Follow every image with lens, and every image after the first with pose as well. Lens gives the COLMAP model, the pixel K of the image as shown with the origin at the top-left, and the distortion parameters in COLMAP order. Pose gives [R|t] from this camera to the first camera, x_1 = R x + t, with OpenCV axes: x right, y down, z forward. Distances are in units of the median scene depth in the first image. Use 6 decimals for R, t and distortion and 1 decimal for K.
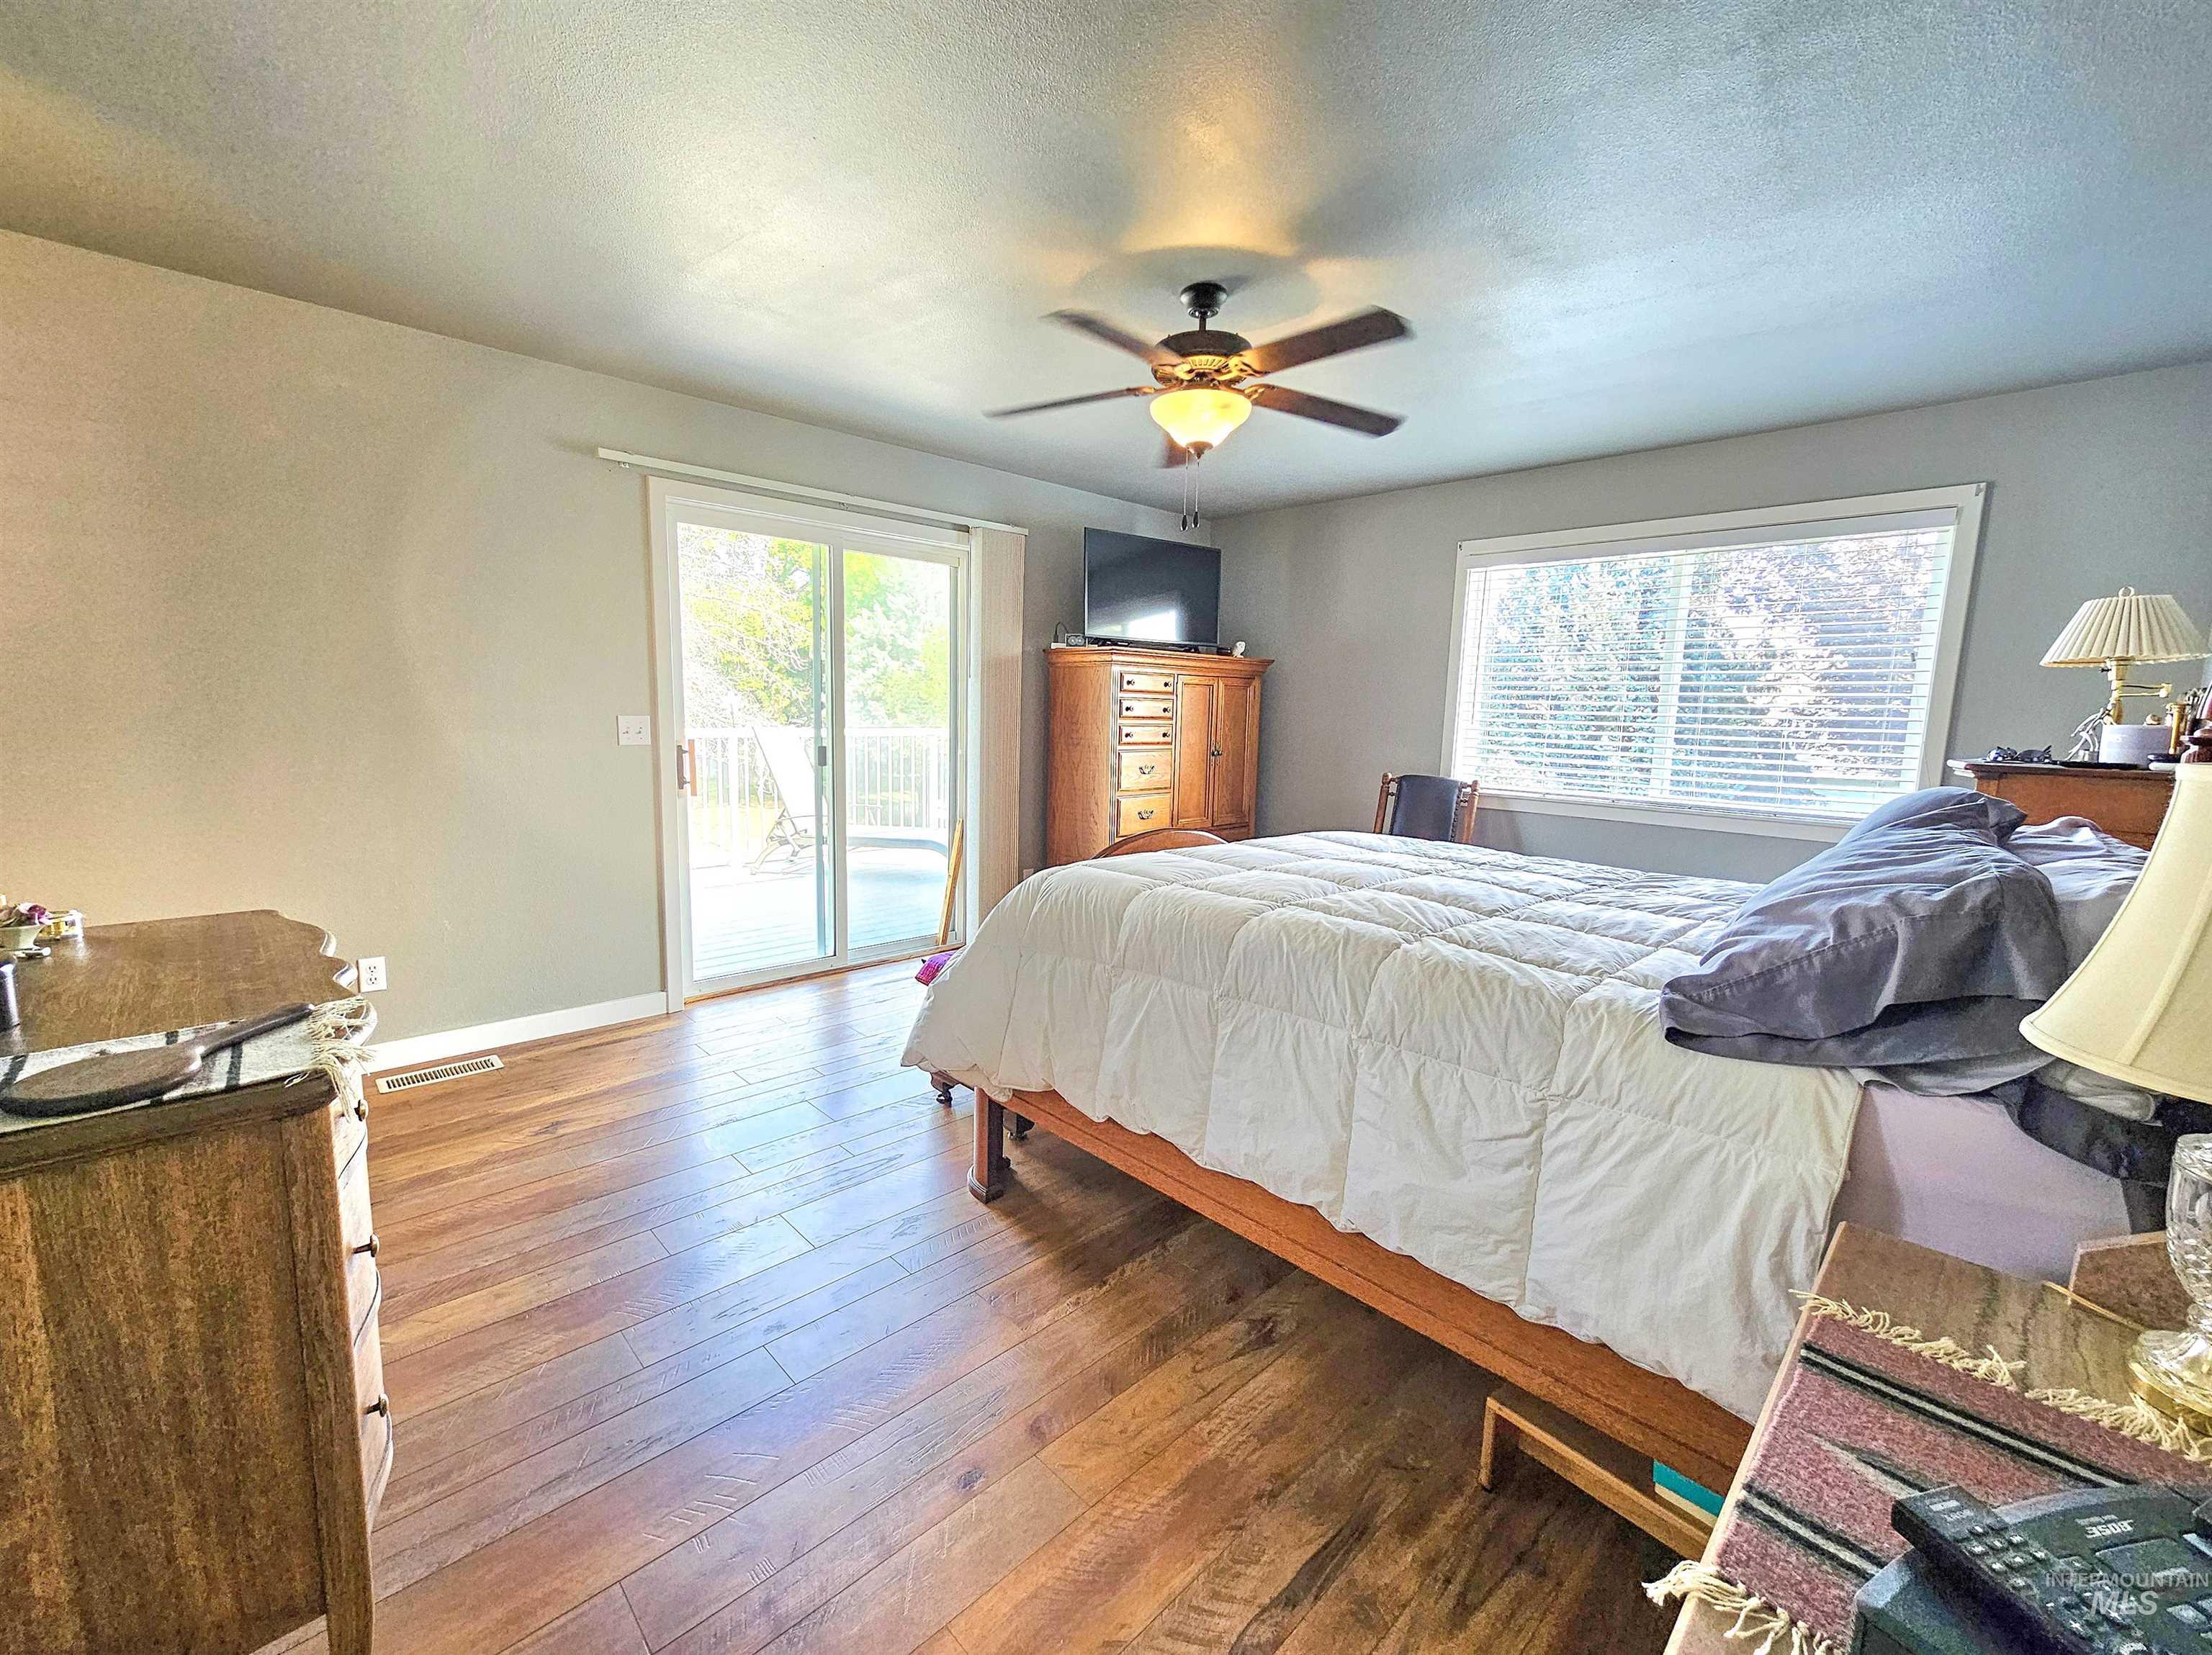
lens RADIAL K [[906.8, 0, 1106.0], [0, 906.8, 827.5], [0, 0, 1]] dist [-0.008282, 0.004864]
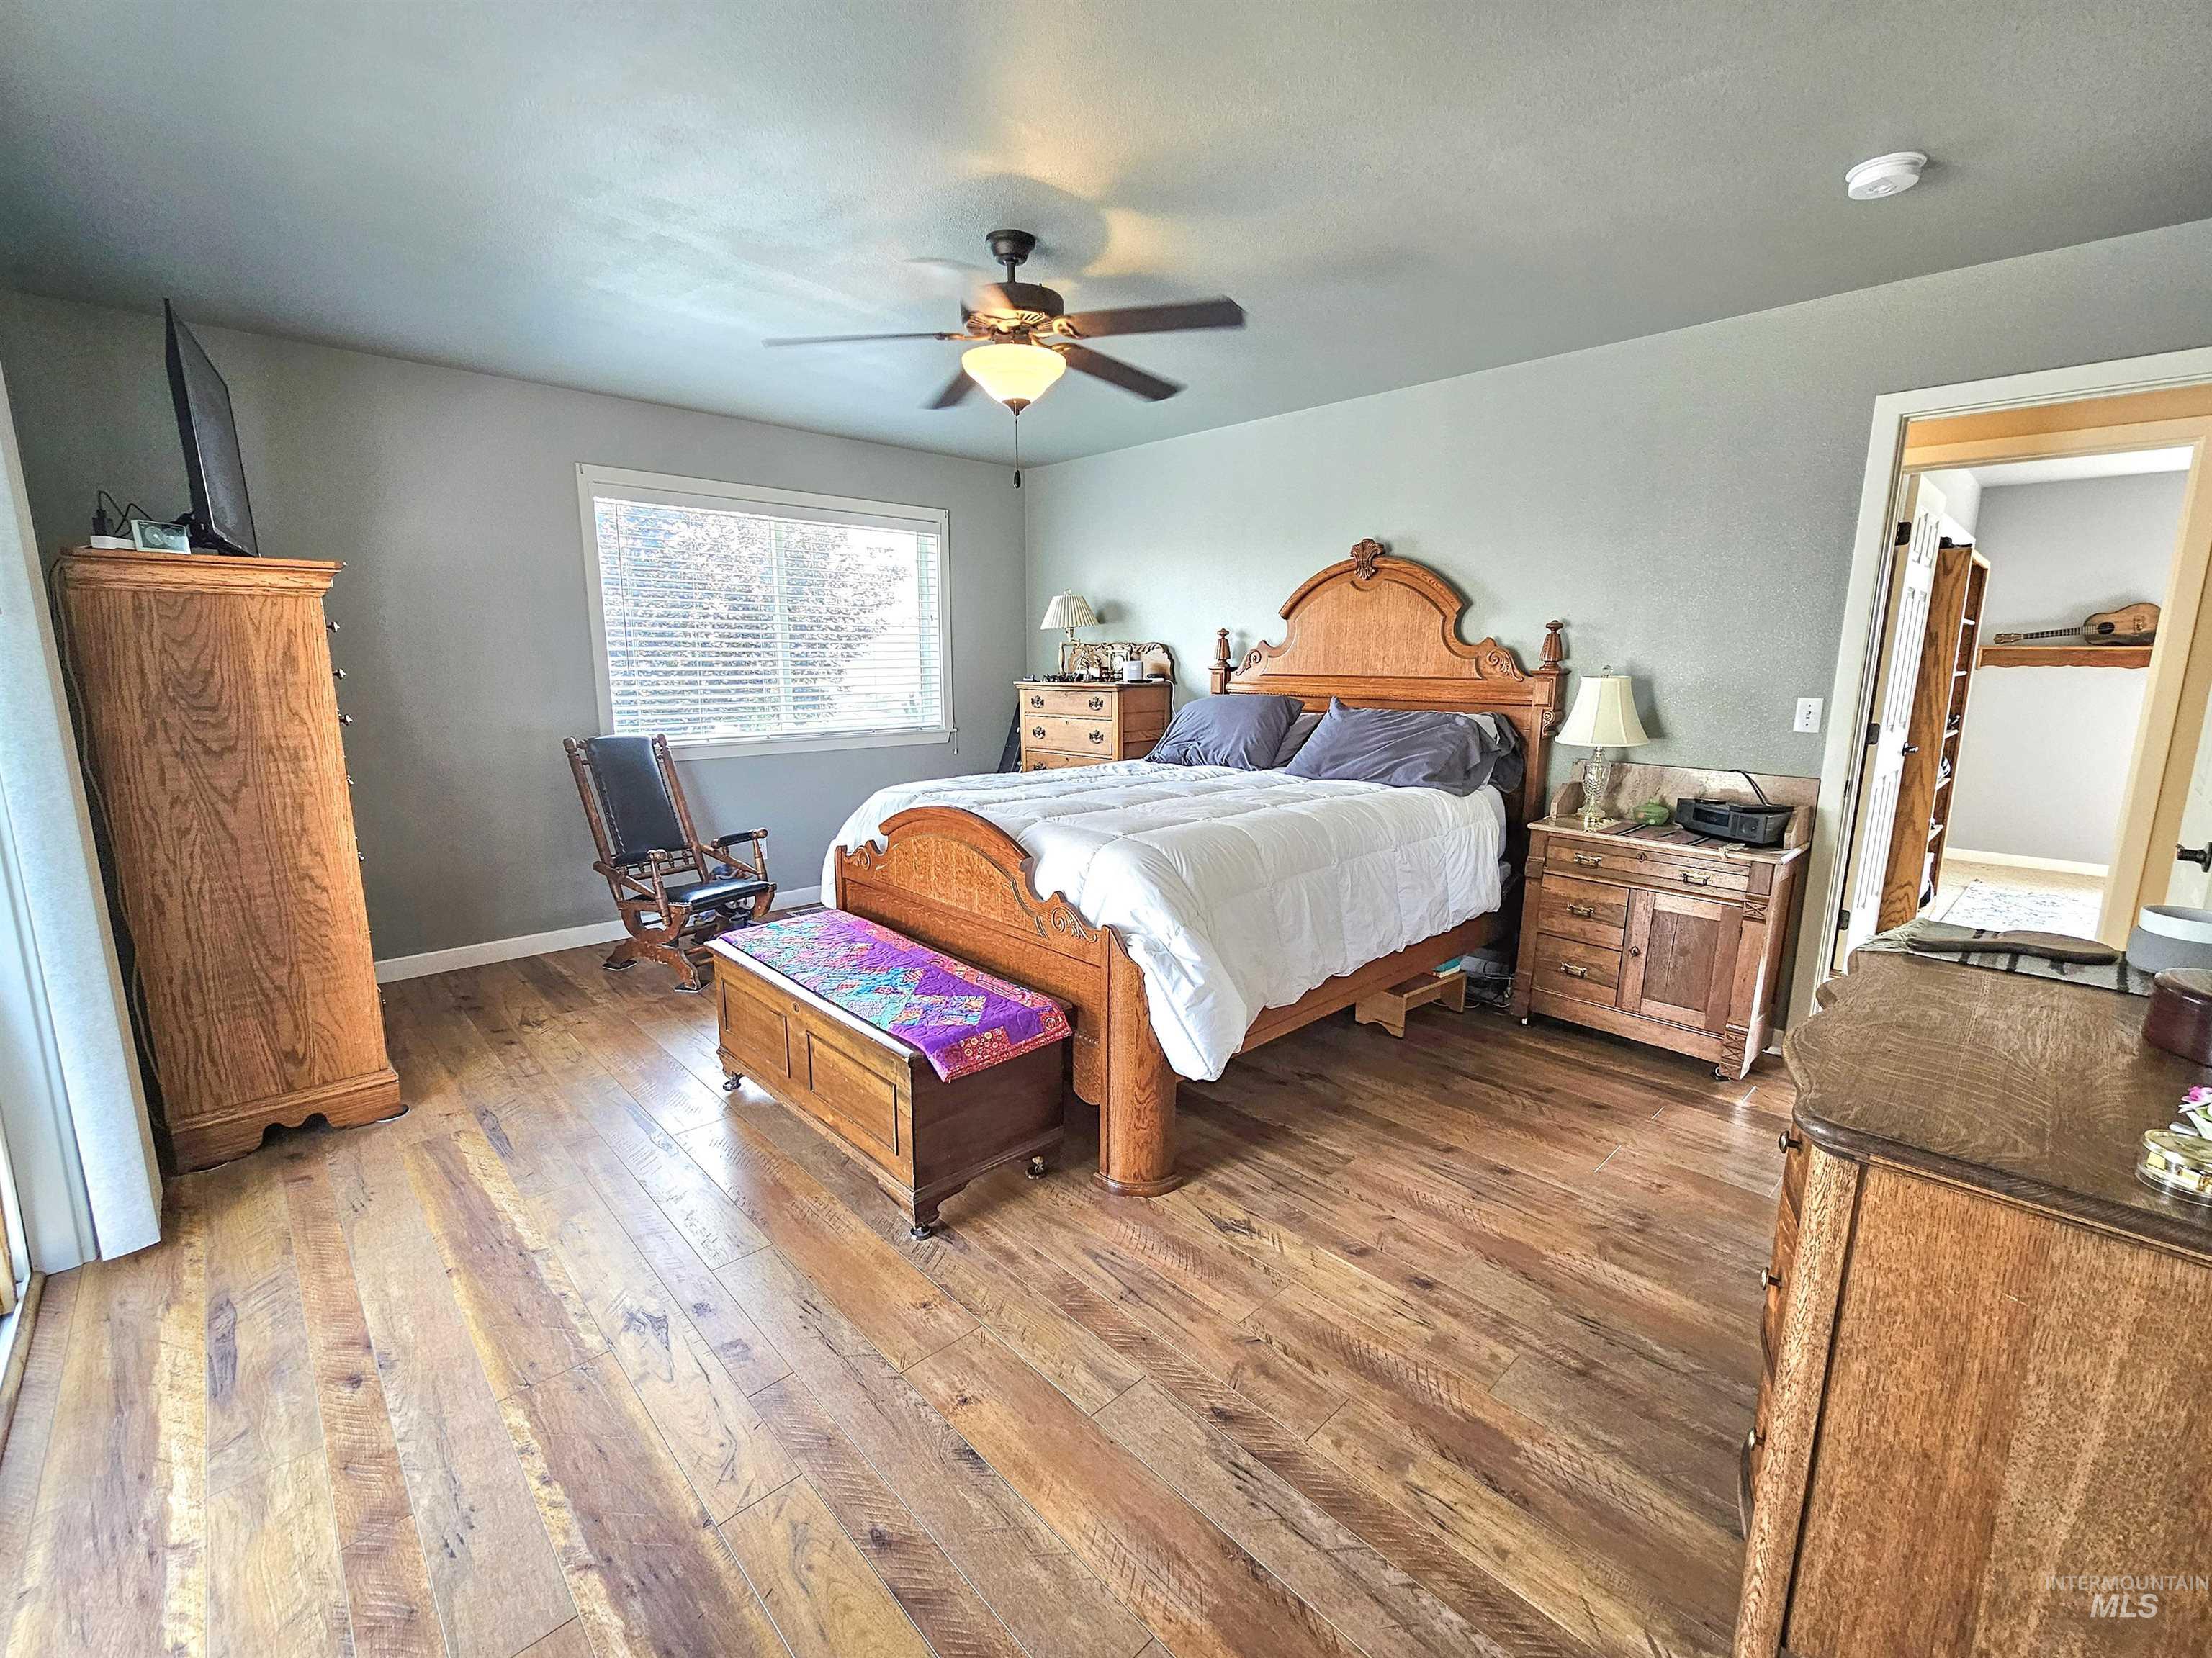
lens RADIAL K [[906.9, 0, 1106.0], [0, 906.9, 829.0], [0, 0, 1]] dist [-0.008282, 0.004864]
pose [[0.033789, -0.214975, 0.976035, -1.033862], [0.130567, 0.969172, 0.208943, -0.183851], [-0.990863, 0.120378, 0.060816, 0.984997]]
